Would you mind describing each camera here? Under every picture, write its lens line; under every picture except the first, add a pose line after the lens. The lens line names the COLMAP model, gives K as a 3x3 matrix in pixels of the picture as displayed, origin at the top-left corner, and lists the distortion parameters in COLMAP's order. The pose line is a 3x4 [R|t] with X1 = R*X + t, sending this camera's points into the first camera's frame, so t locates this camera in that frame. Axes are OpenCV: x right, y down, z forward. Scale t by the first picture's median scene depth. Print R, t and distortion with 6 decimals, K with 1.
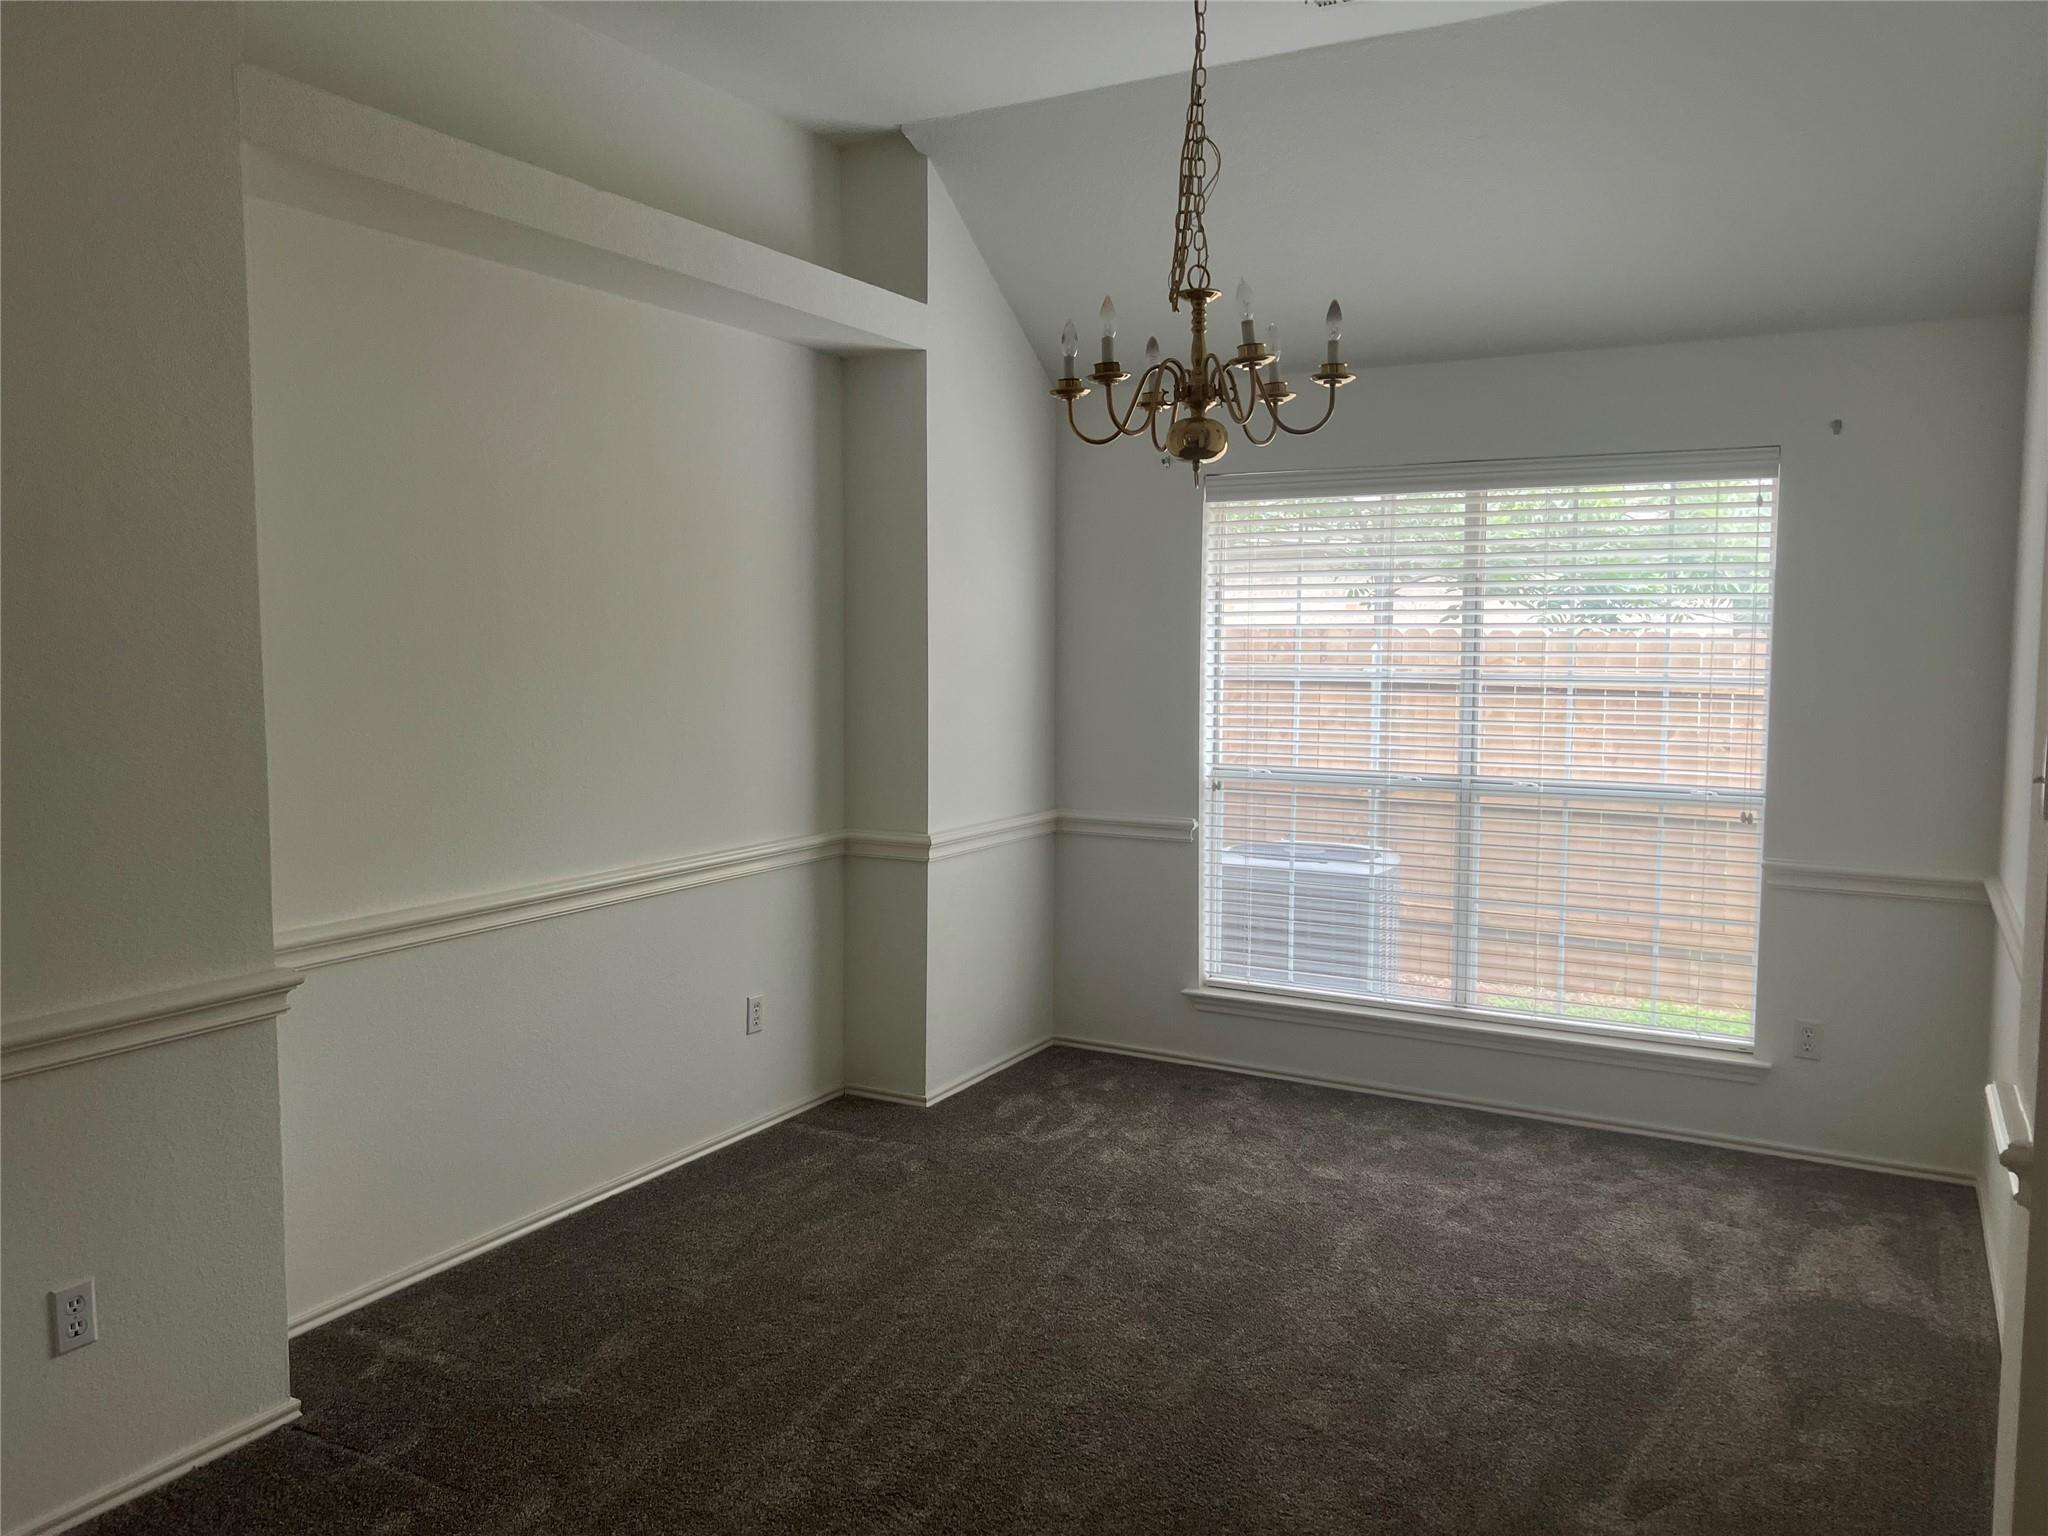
lens RADIAL K [[1549.5, 0, 1026.2], [0, 1549.5, 759.0], [0, 0, 1]] dist [0.043163, -0.057911]
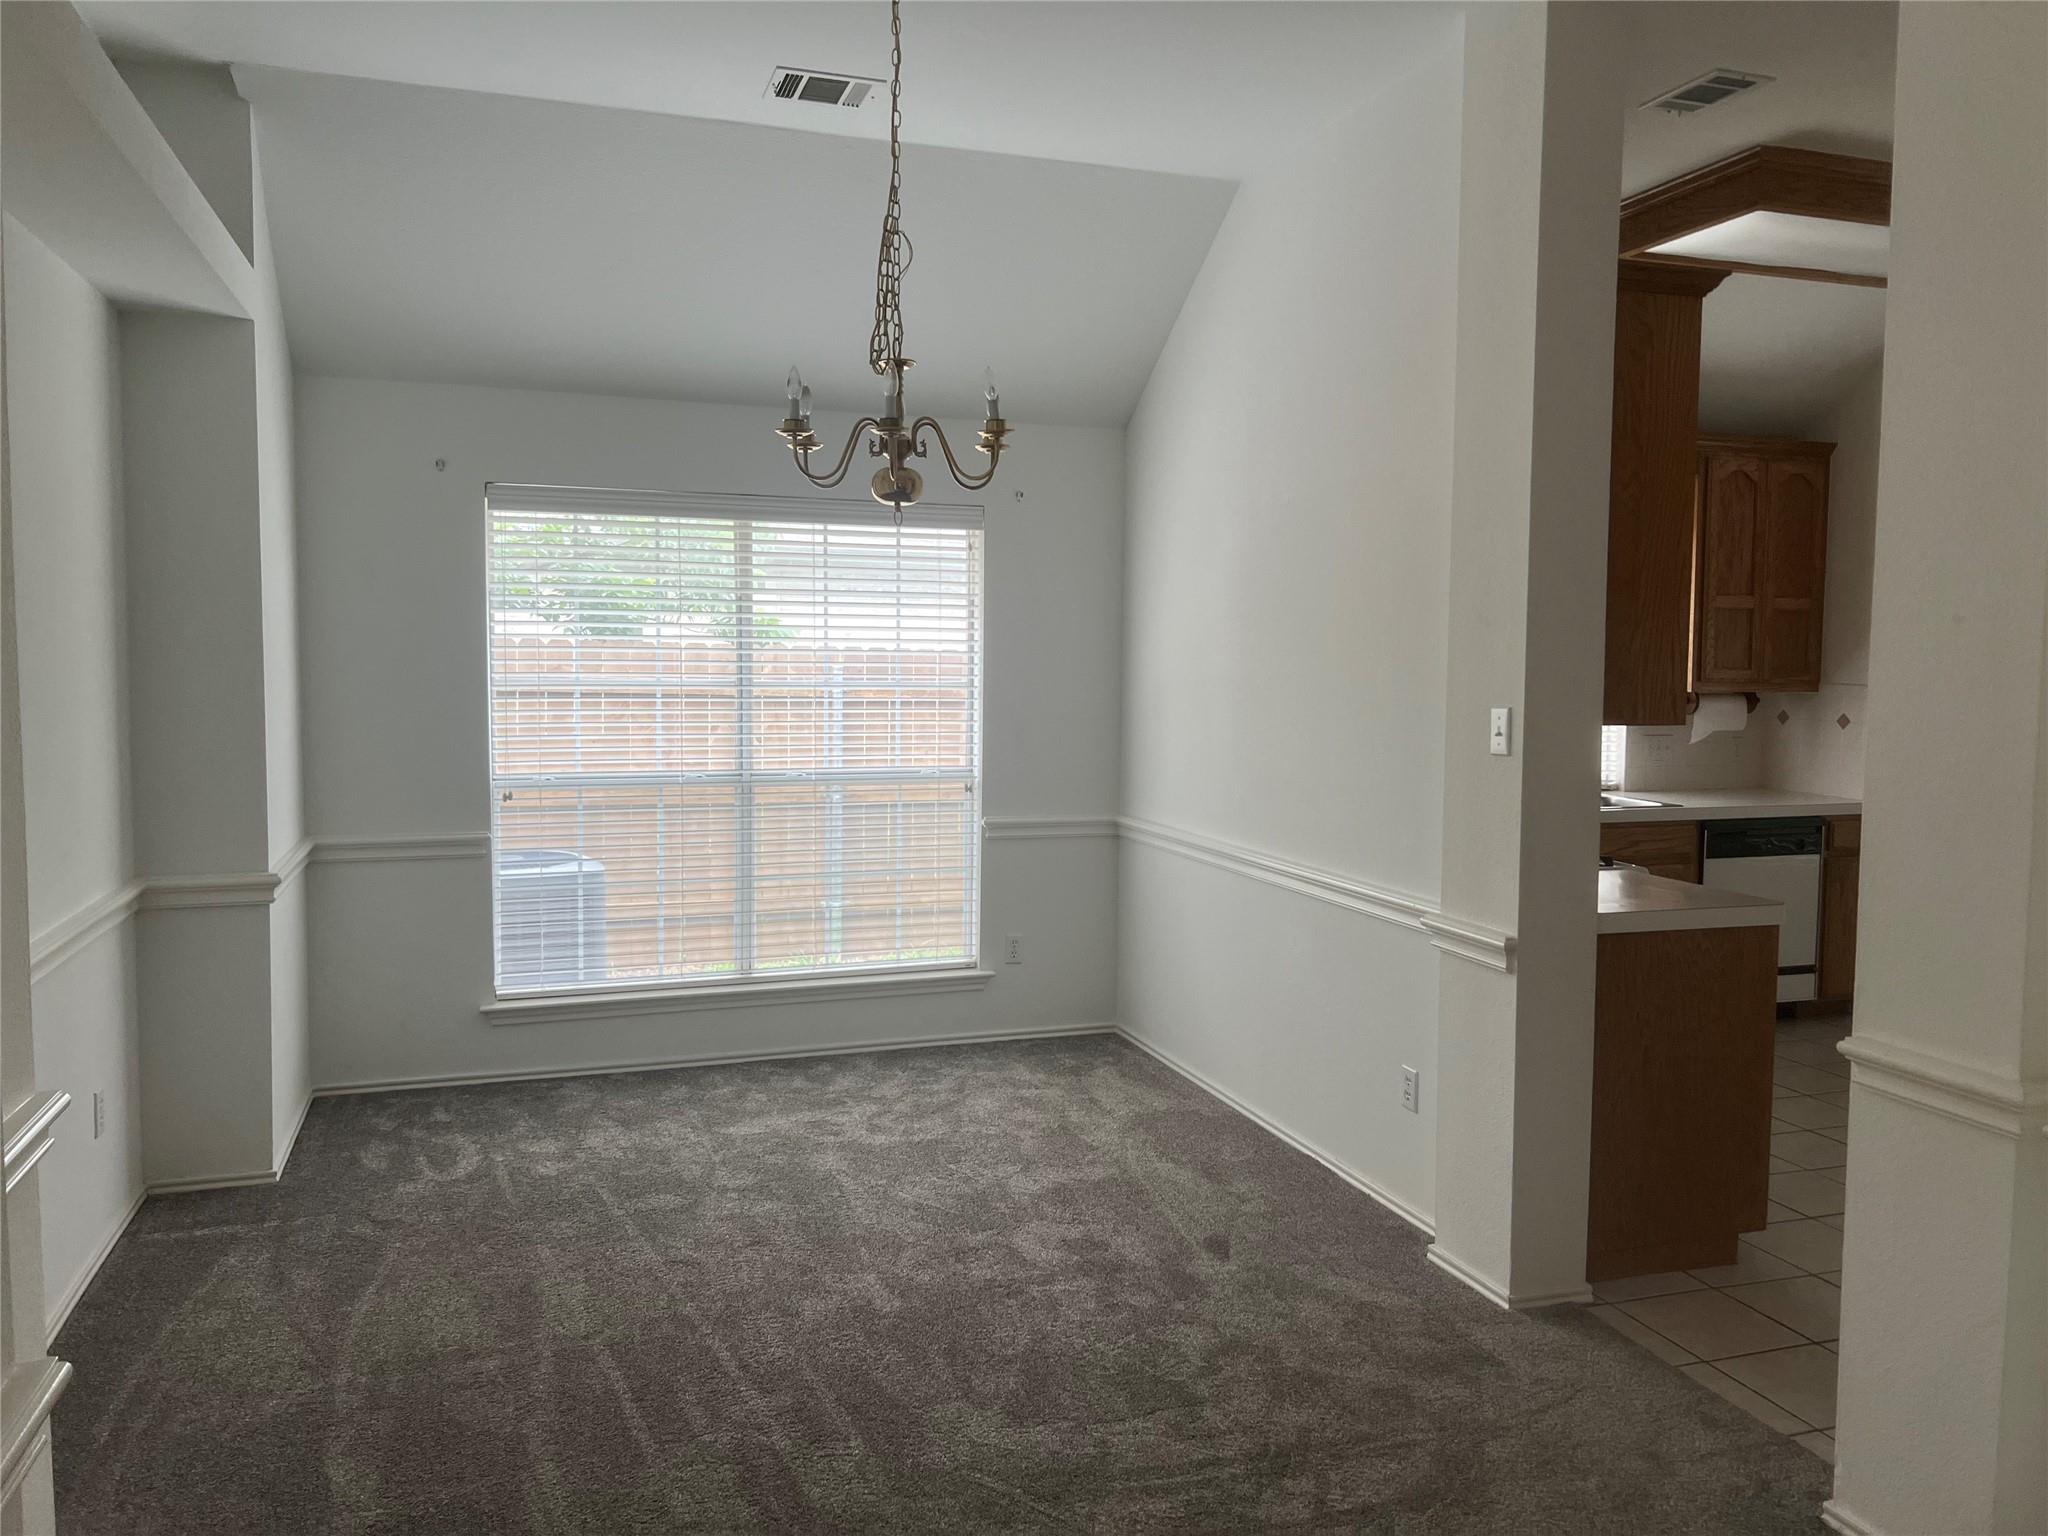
lens RADIAL K [[1549.5, 0, 1039.4], [0, 1549.5, 775.2], [0, 0, 1]] dist [0.043163, -0.057911]
pose [[0.667360, -0.061881, 0.742160, -0.443933], [0.055082, 0.997914, 0.033676, -0.012942], [-0.742696, 0.018406, 0.669376, 0.085707]]
